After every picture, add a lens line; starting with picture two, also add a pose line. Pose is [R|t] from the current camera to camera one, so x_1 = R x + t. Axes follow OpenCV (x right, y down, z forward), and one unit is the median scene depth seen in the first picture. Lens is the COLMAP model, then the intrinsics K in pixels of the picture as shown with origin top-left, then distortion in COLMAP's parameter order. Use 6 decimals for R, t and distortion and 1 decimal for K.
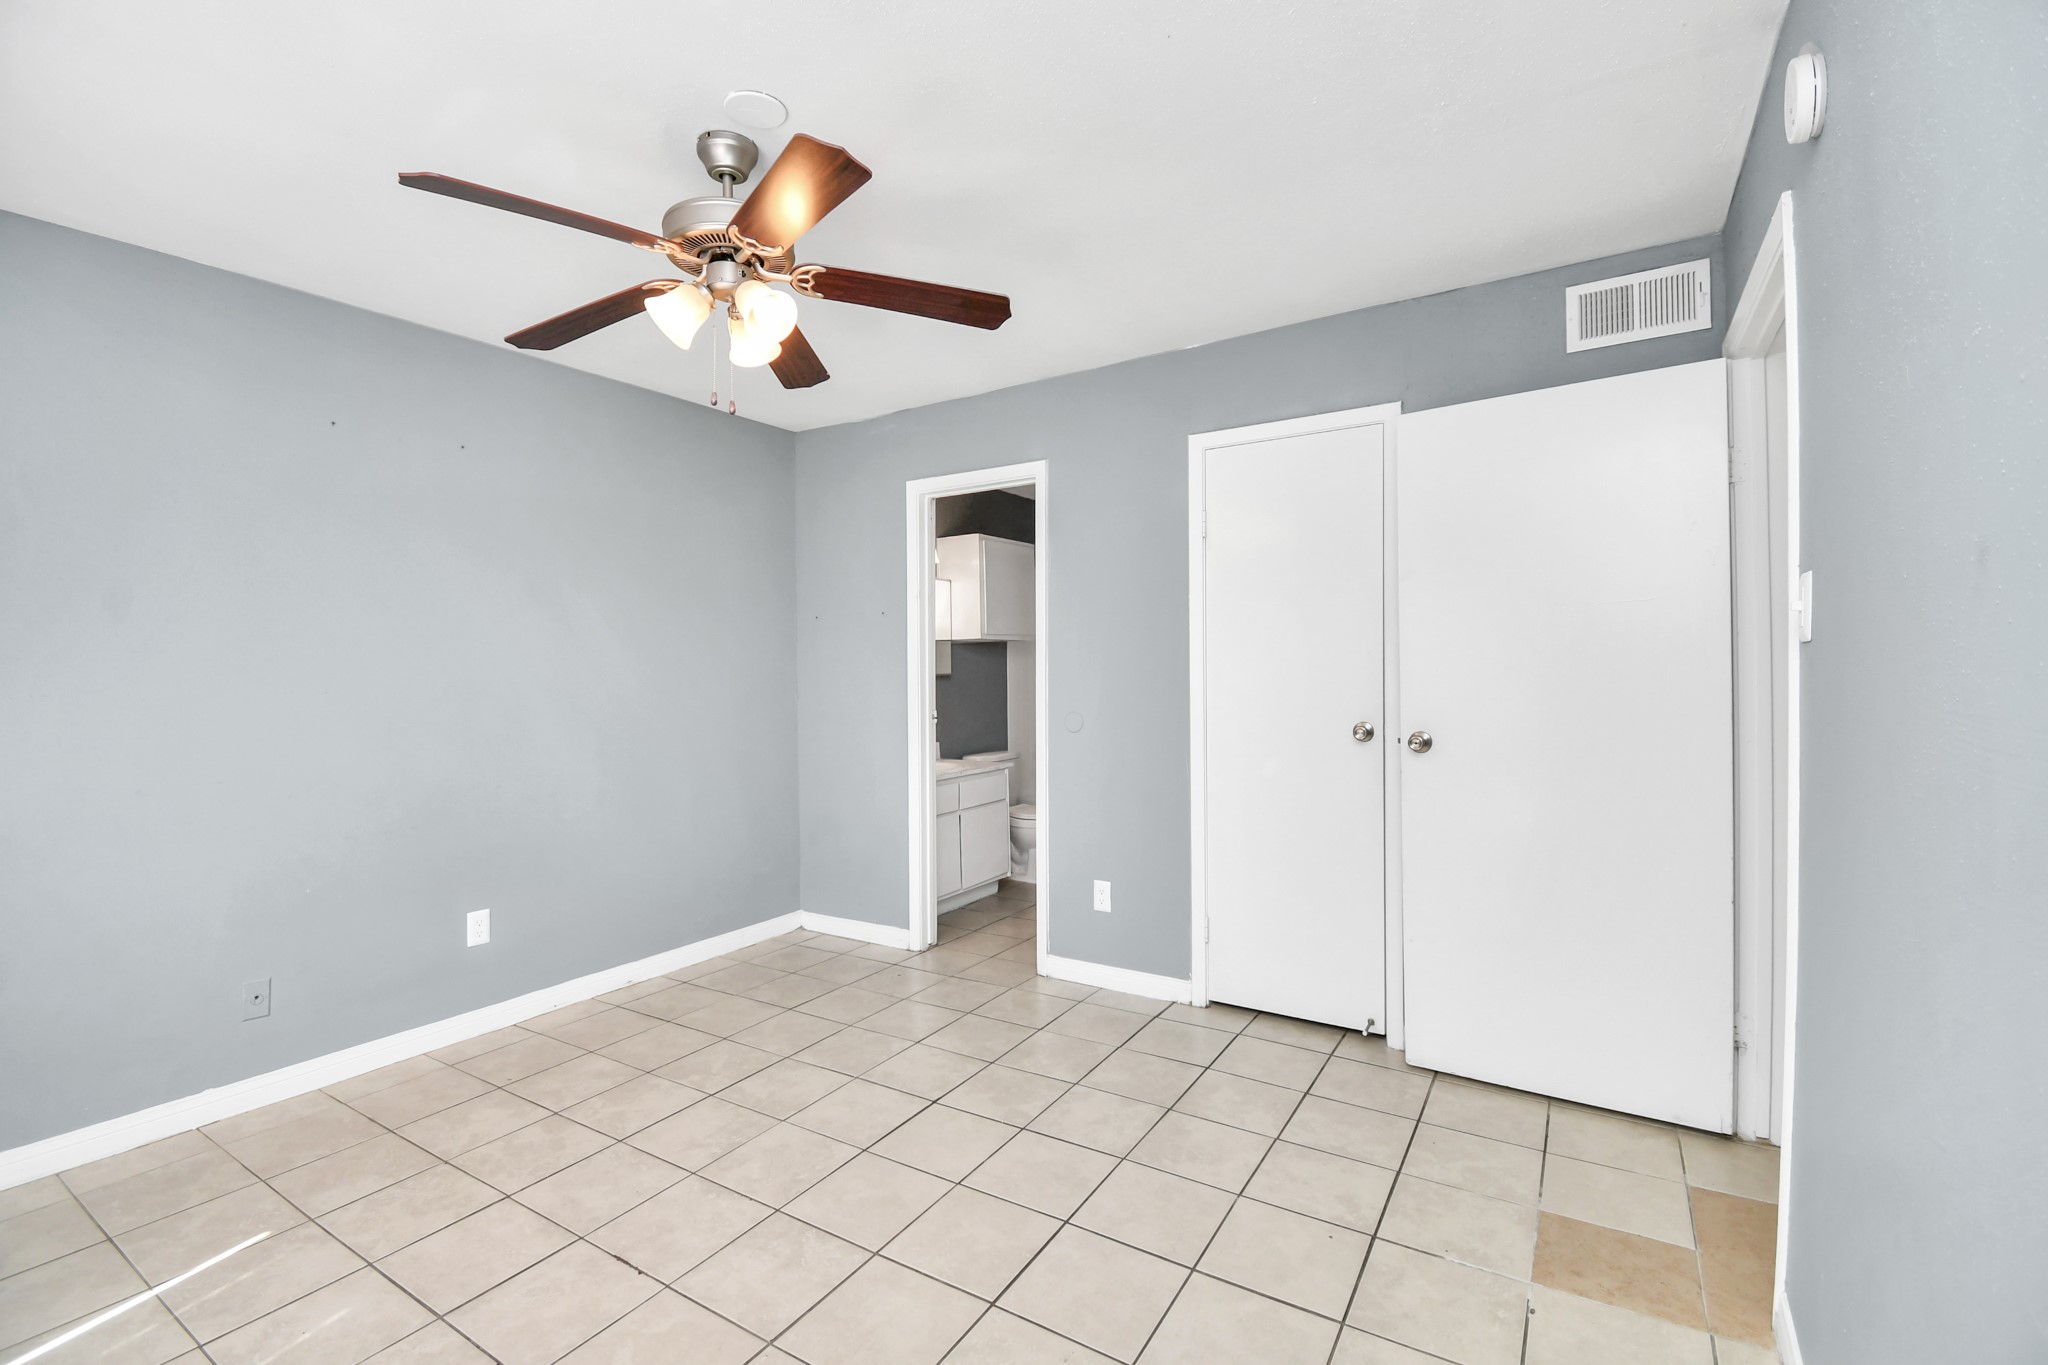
lens RADIAL K [[909.8, 0, 1028.9], [0, 909.8, 679.0], [0, 0, 1]] dist [0.030230, -0.029124]
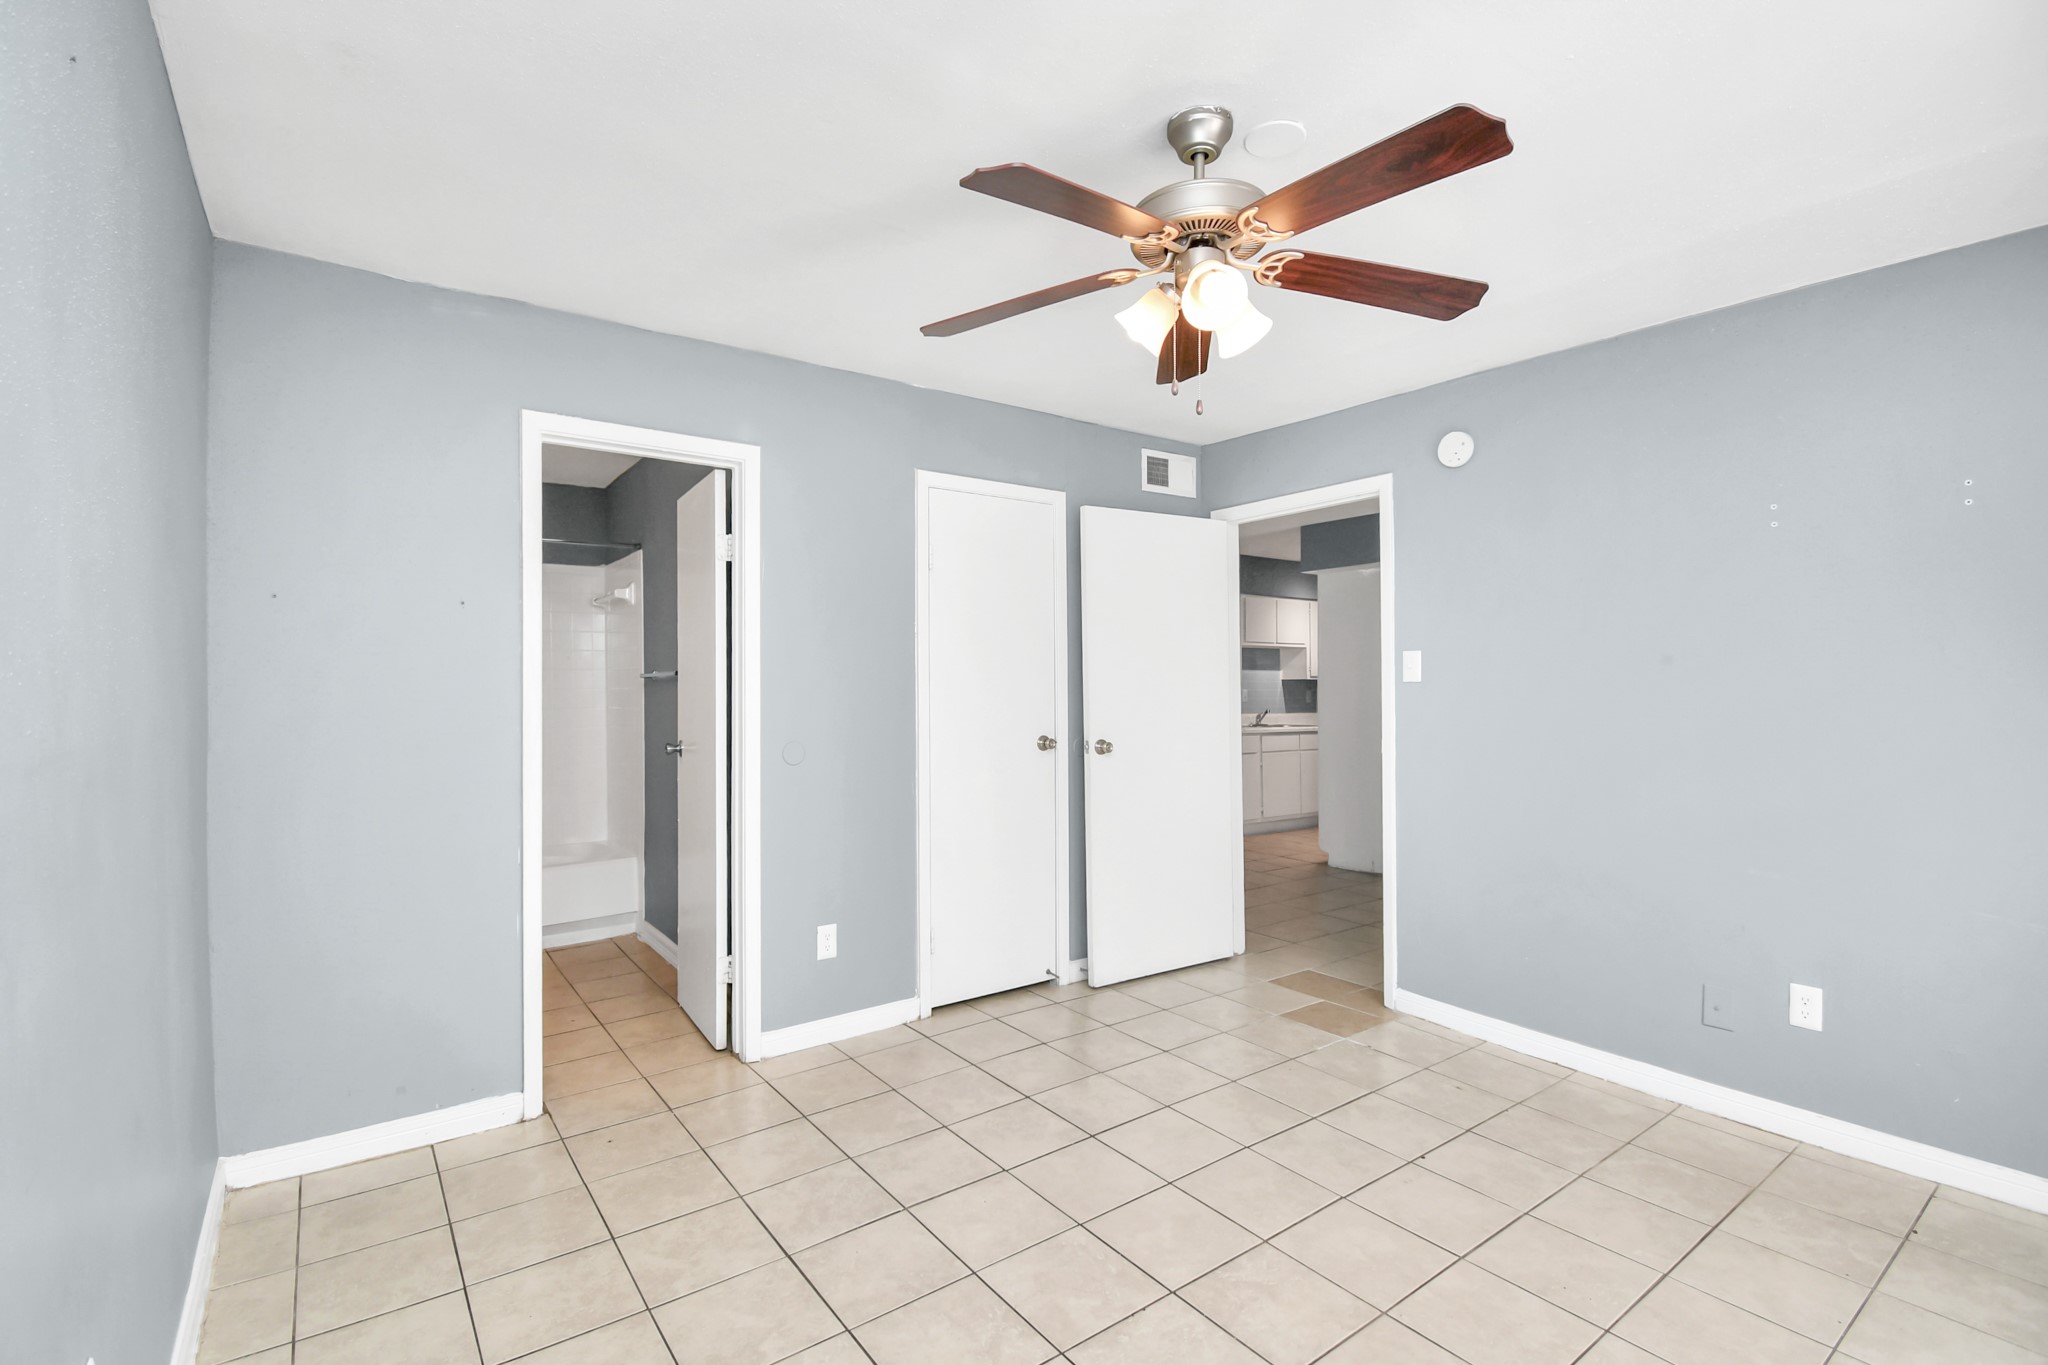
lens RADIAL K [[918.3, 0, 1024.0], [0, 918.3, 682.5], [0, 0, 1]] dist [0.025441, -0.030139]
pose [[0.362985, 0.011059, 0.931729, -0.860698], [0.006849, 0.999871, -0.014536, -0.008717], [-0.931770, 0.011658, 0.362862, 0.579625]]
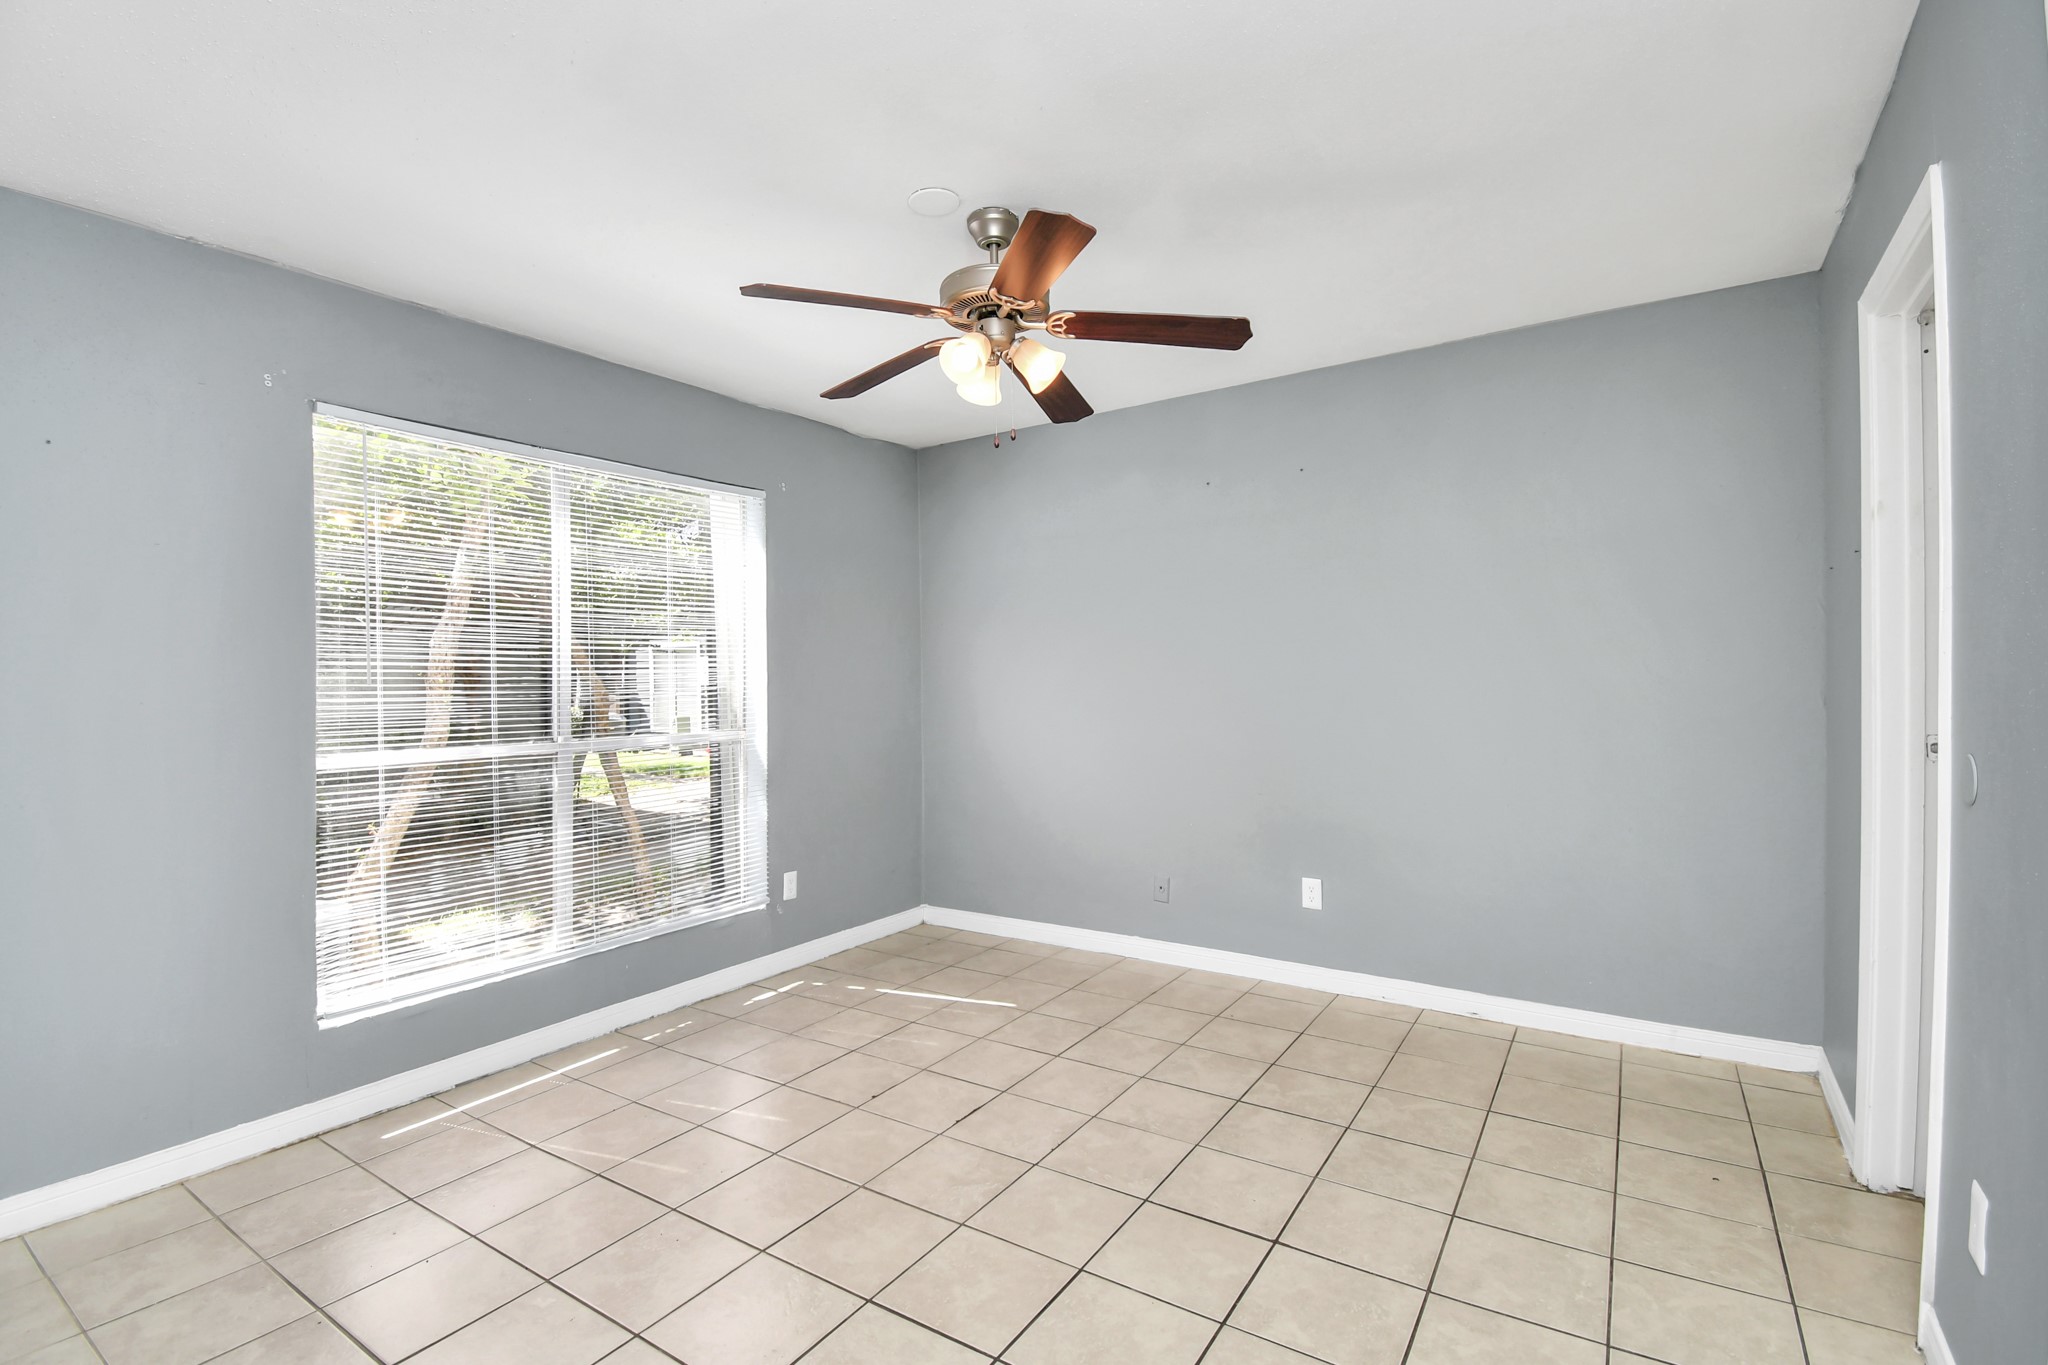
lens RADIAL K [[918.3, 0, 1024.0], [0, 918.3, 682.5], [0, 0, 1]] dist [0.025441, -0.030139]
pose [[-0.027223, 0.013538, -0.999538, 0.595466], [0.003484, 0.999904, 0.013448, -0.007585], [0.999623, -0.003117, -0.027267, 0.739519]]
